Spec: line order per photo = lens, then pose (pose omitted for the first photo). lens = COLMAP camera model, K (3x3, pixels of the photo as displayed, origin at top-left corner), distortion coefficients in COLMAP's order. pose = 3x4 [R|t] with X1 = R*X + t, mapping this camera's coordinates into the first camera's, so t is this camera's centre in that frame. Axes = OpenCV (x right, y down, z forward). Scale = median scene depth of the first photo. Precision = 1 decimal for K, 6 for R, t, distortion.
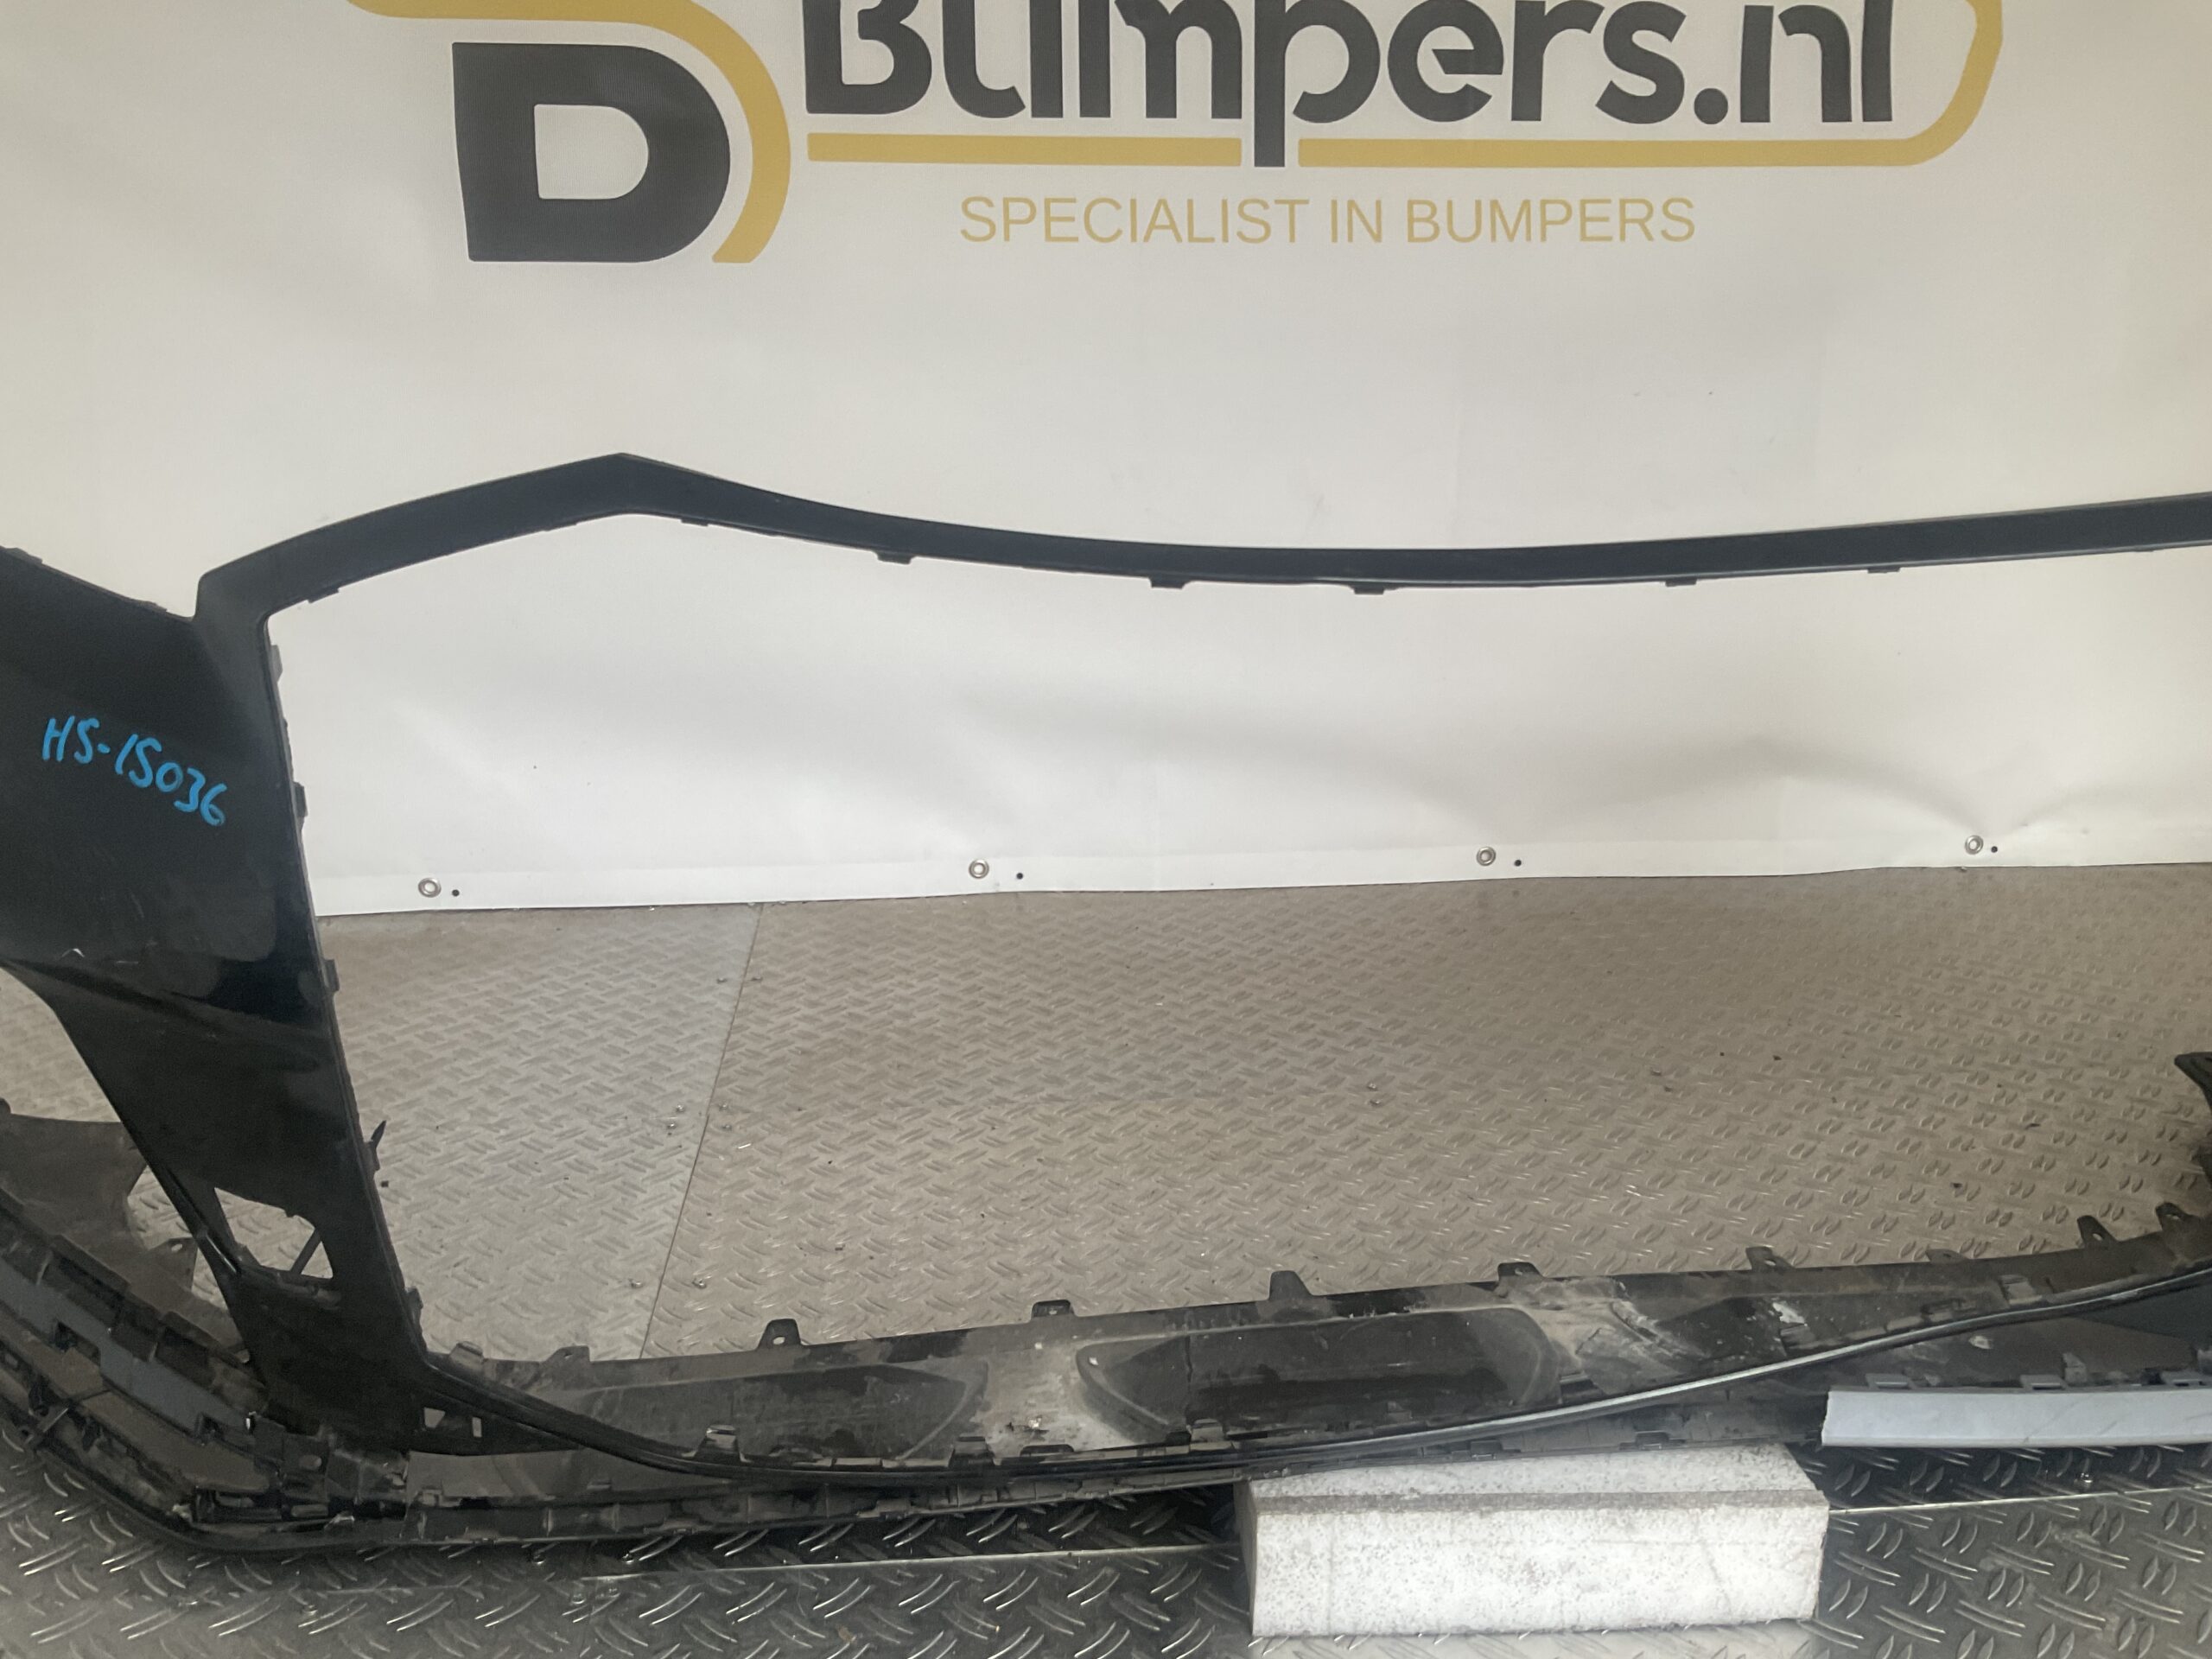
lens RADIAL K [[1824.3, 0, 1106.0], [0, 1824.3, 829.5], [0, 0, 1]] dist [0.132528, -0.309534]
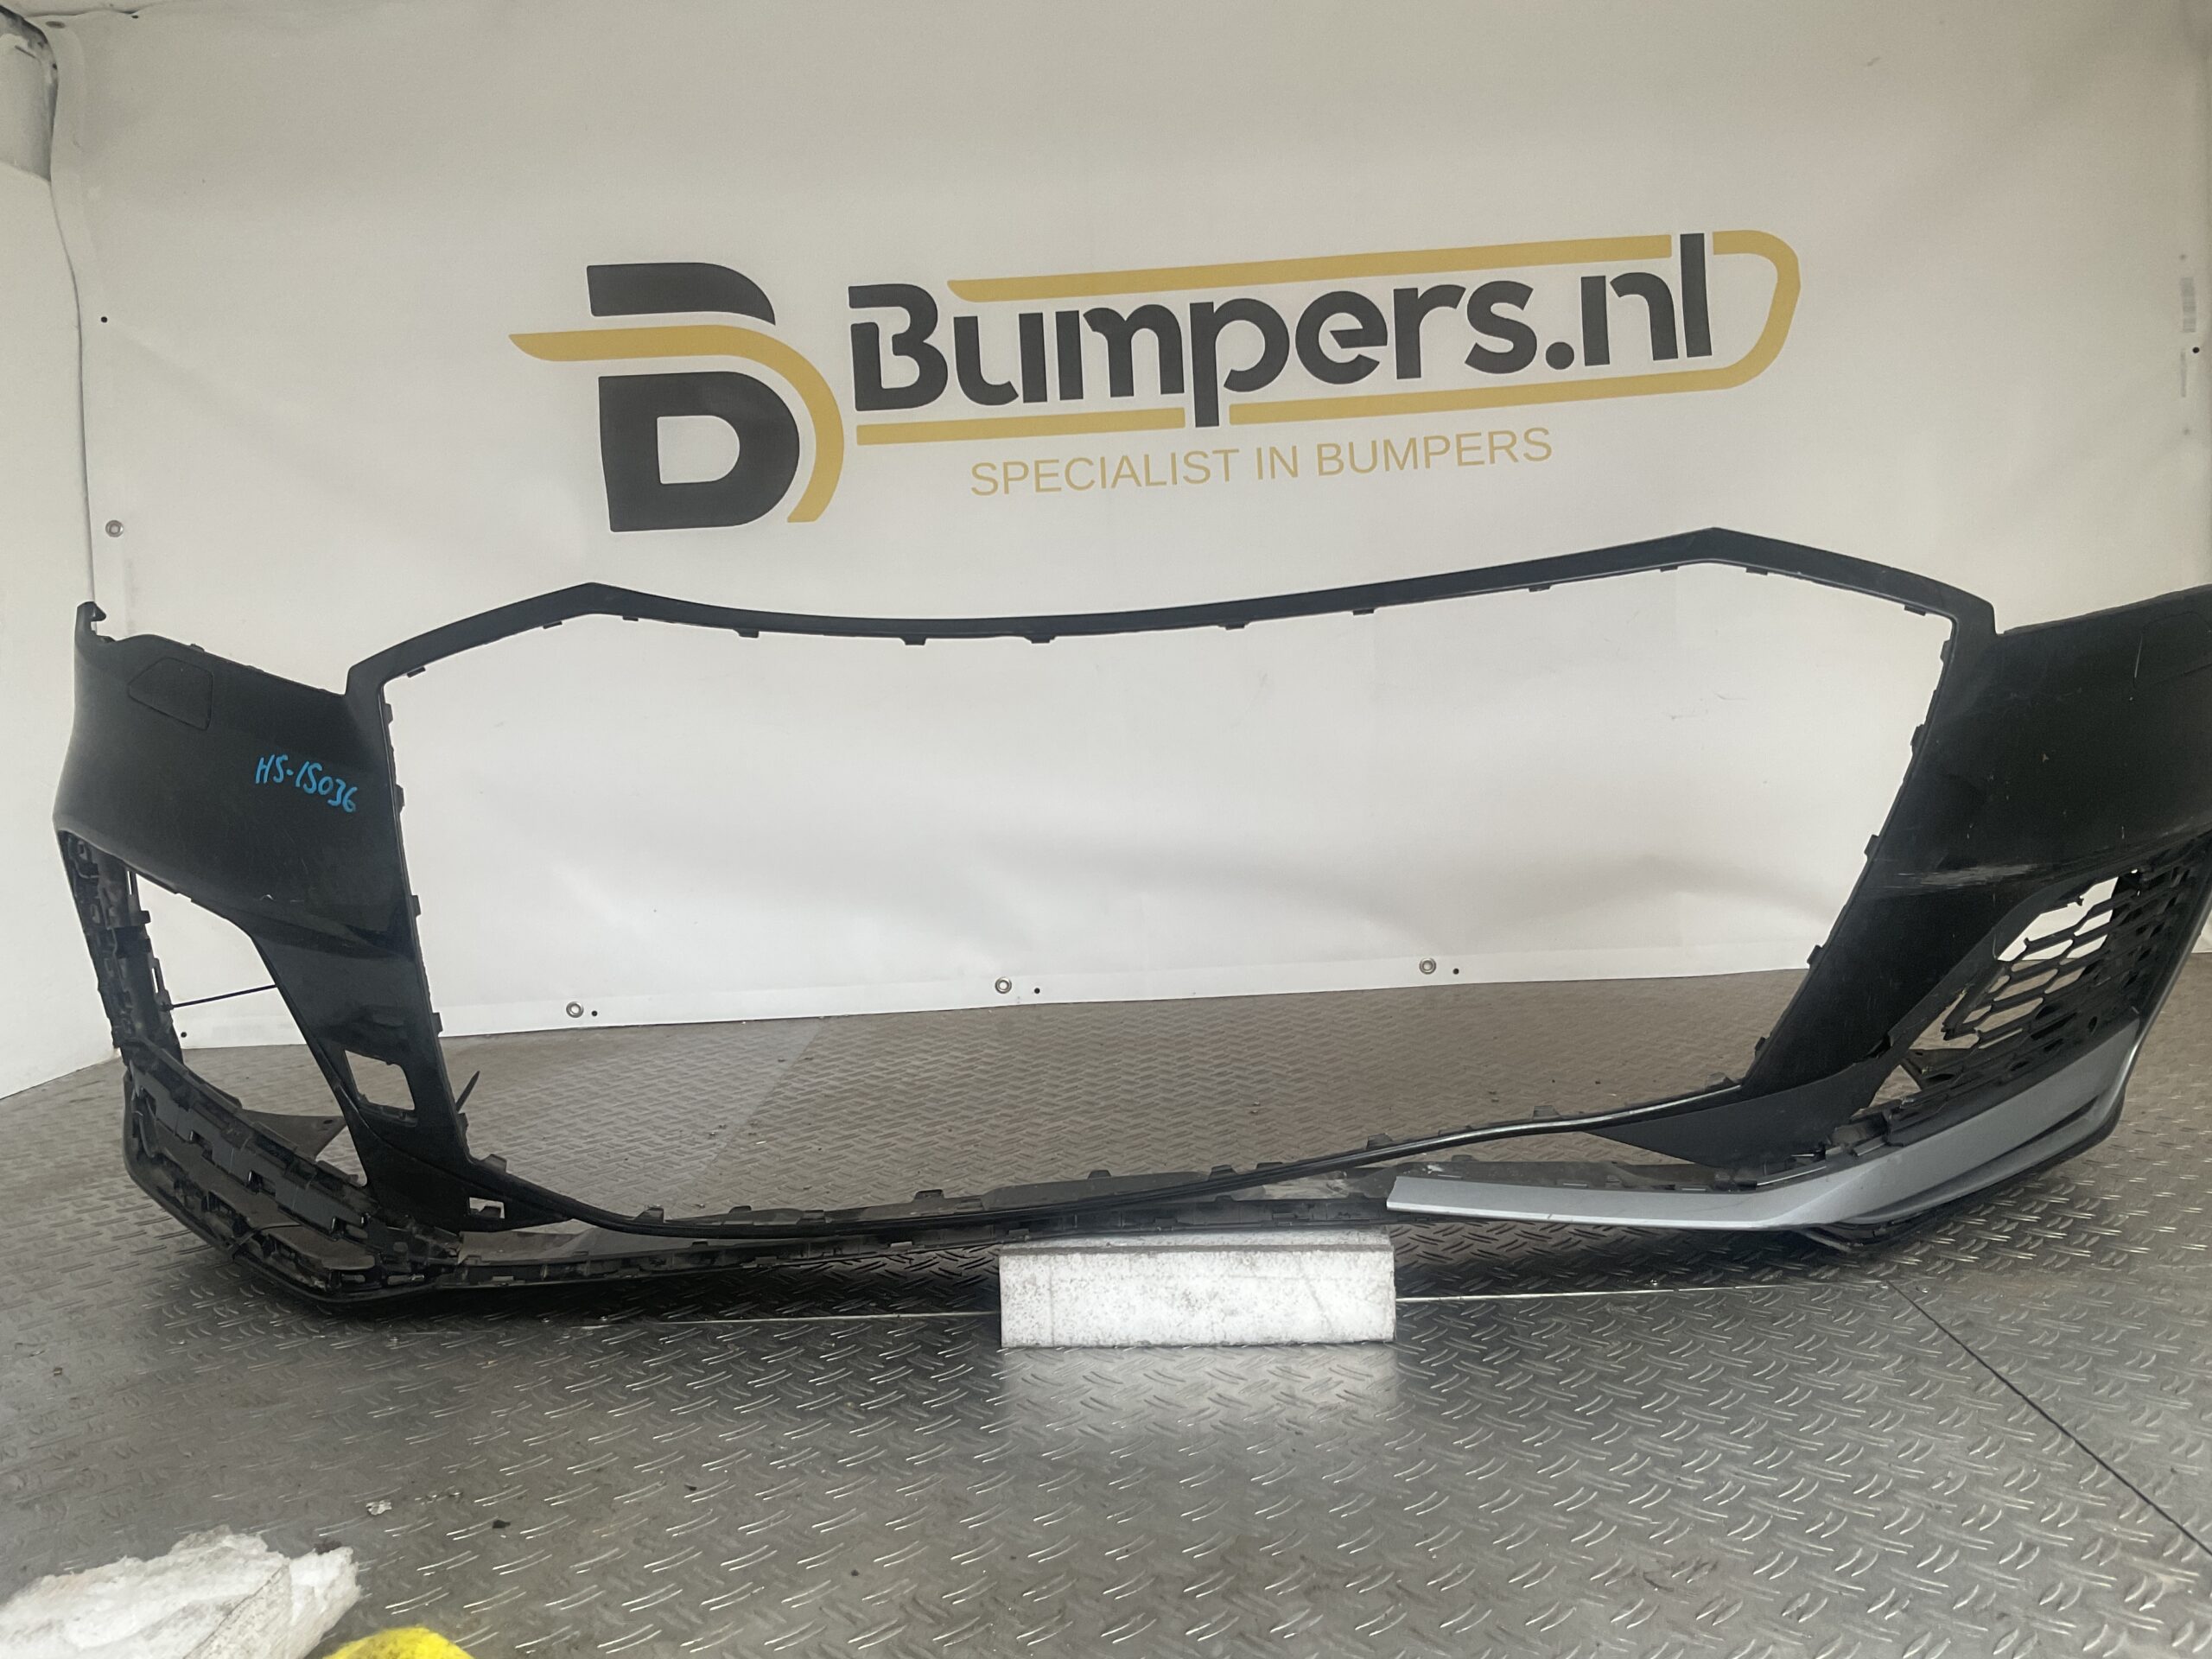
lens RADIAL K [[1824.3, 0, 1106.0], [0, 1824.3, 829.5], [0, 0, 1]] dist [0.132528, -0.309534]
pose [[0.991347, -0.040658, -0.124810, 0.168984], [0.020617, 0.987248, -0.157849, 0.122689], [0.129636, 0.153910, 0.979544, -0.227928]]
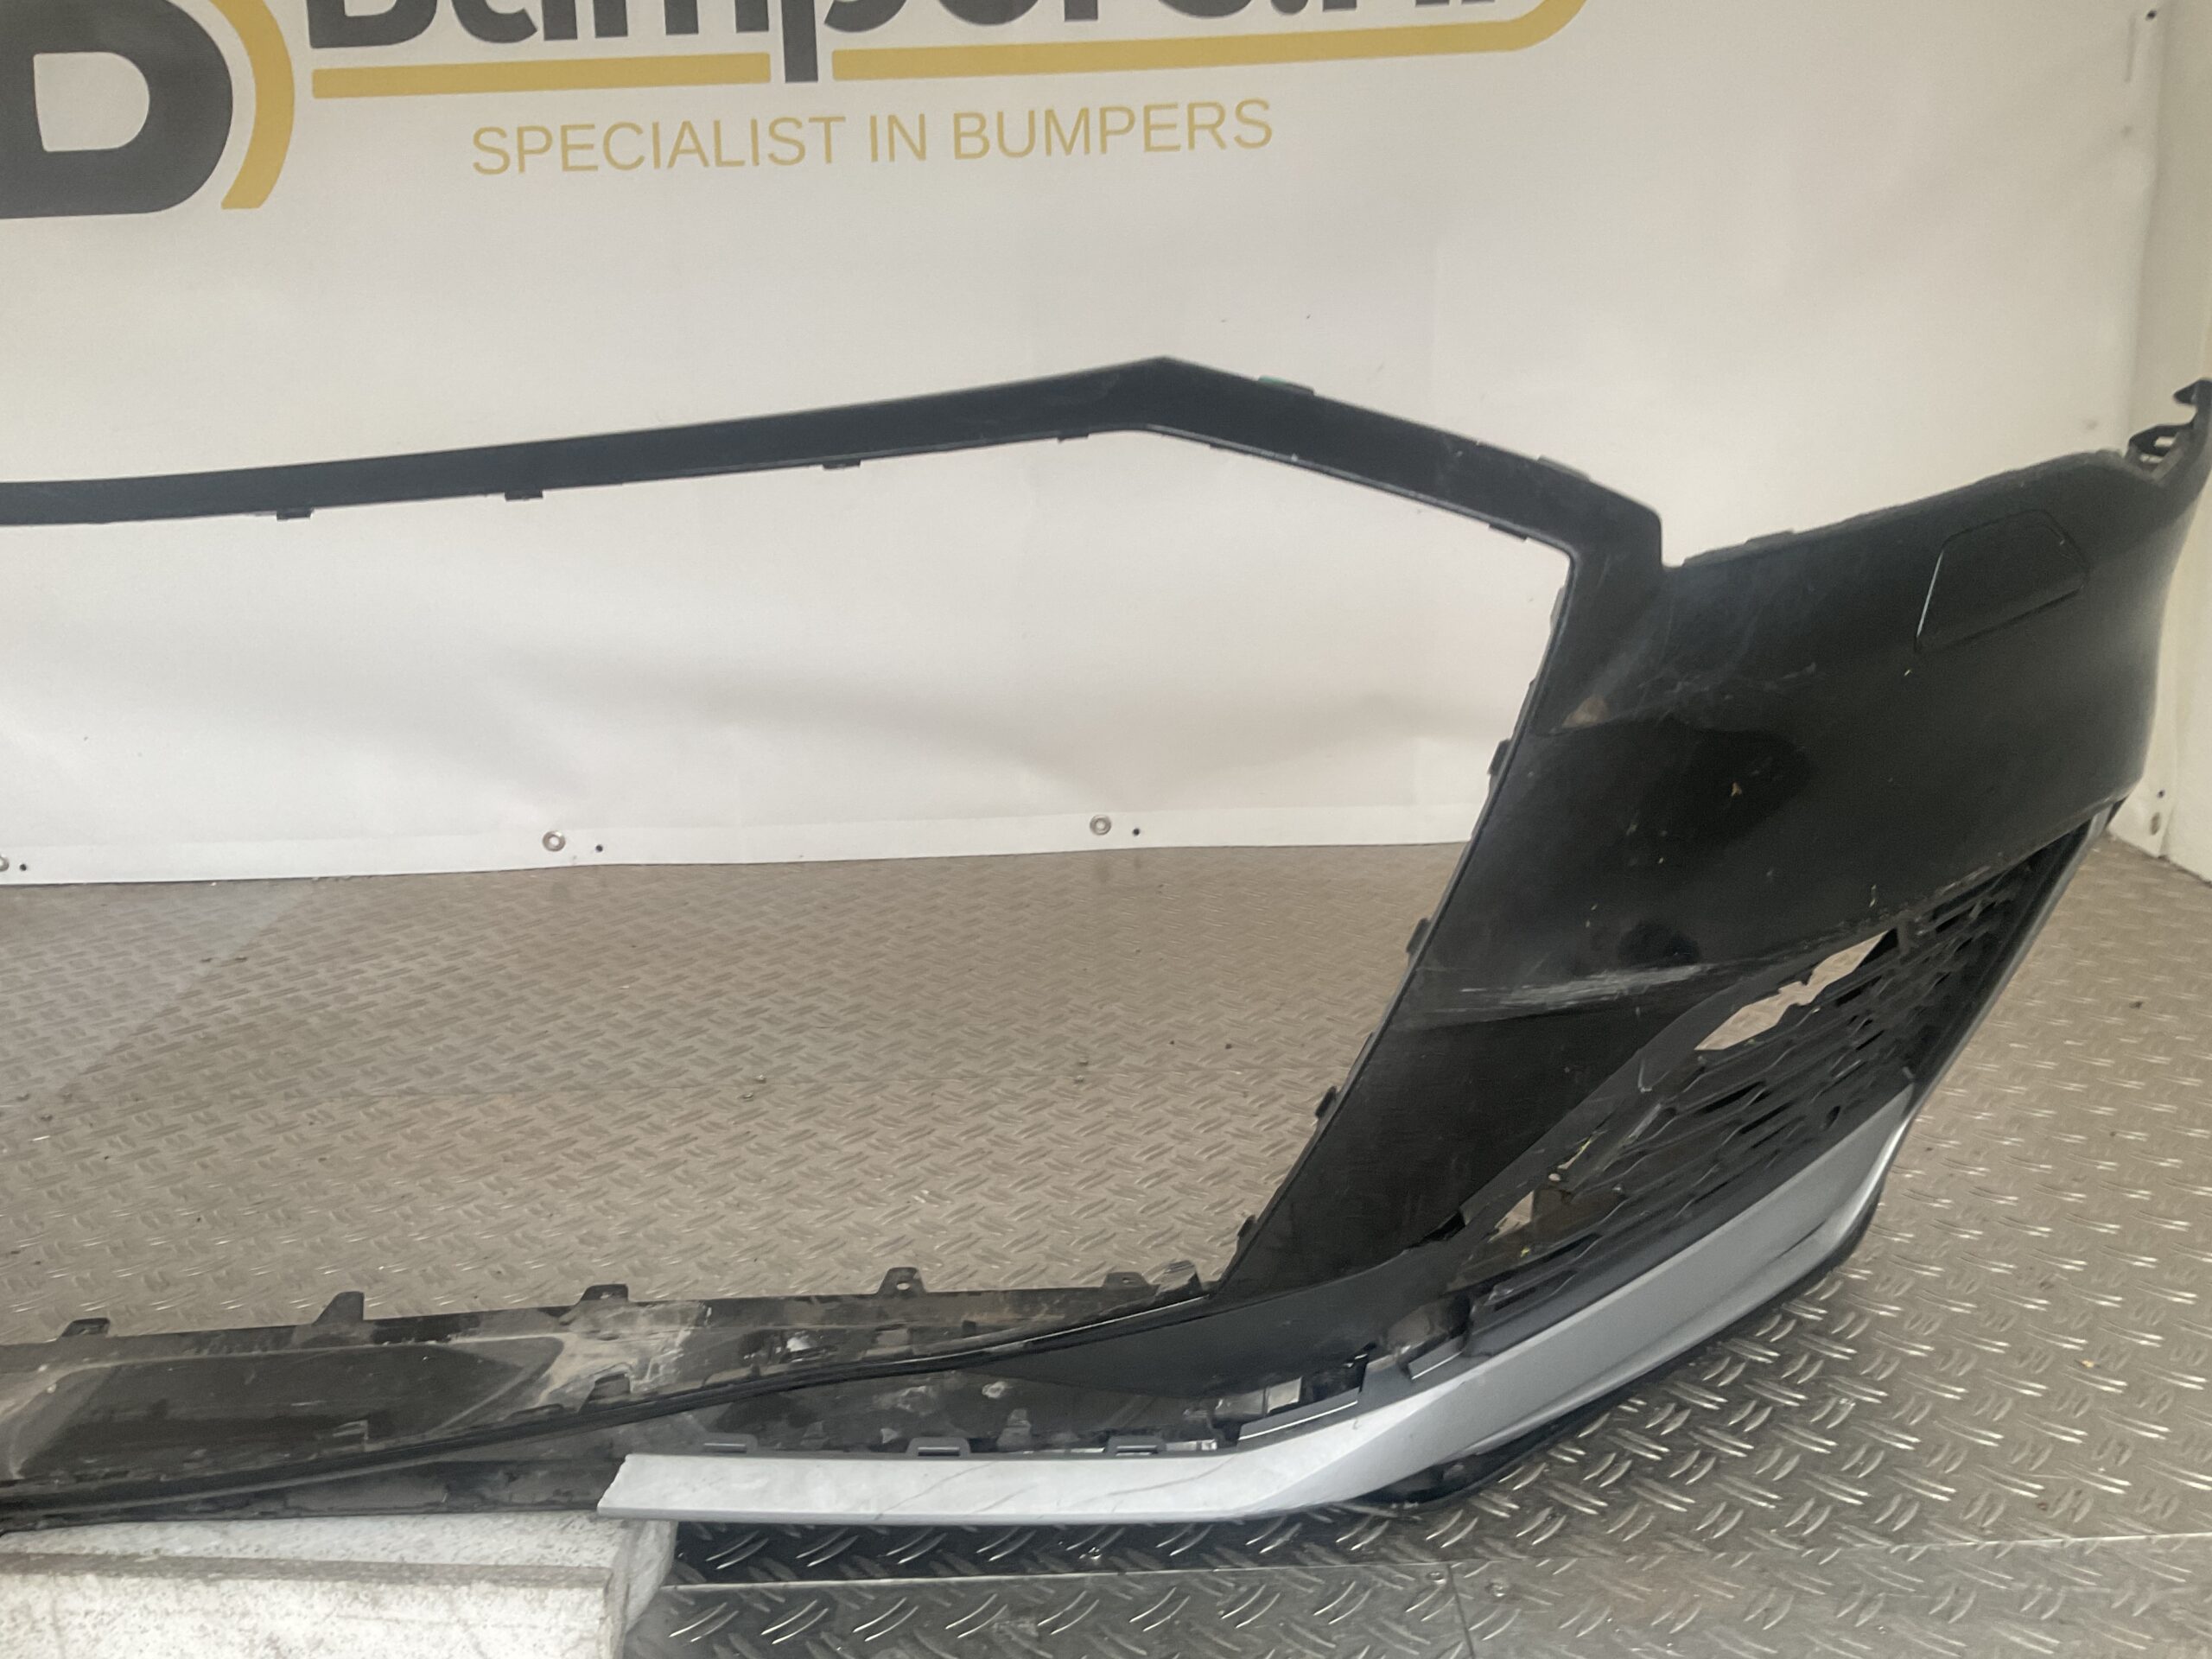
lens RADIAL K [[1847.2, 0, 1110.9], [0, 1847.2, 842.2], [0, 0, 1]] dist [0.037944, -0.083185]
pose [[0.995558, -0.004689, -0.094038, 0.332399], [0.007303, 0.999596, 0.027471, -0.002225], [0.093871, -0.028036, 0.995190, 0.078419]]
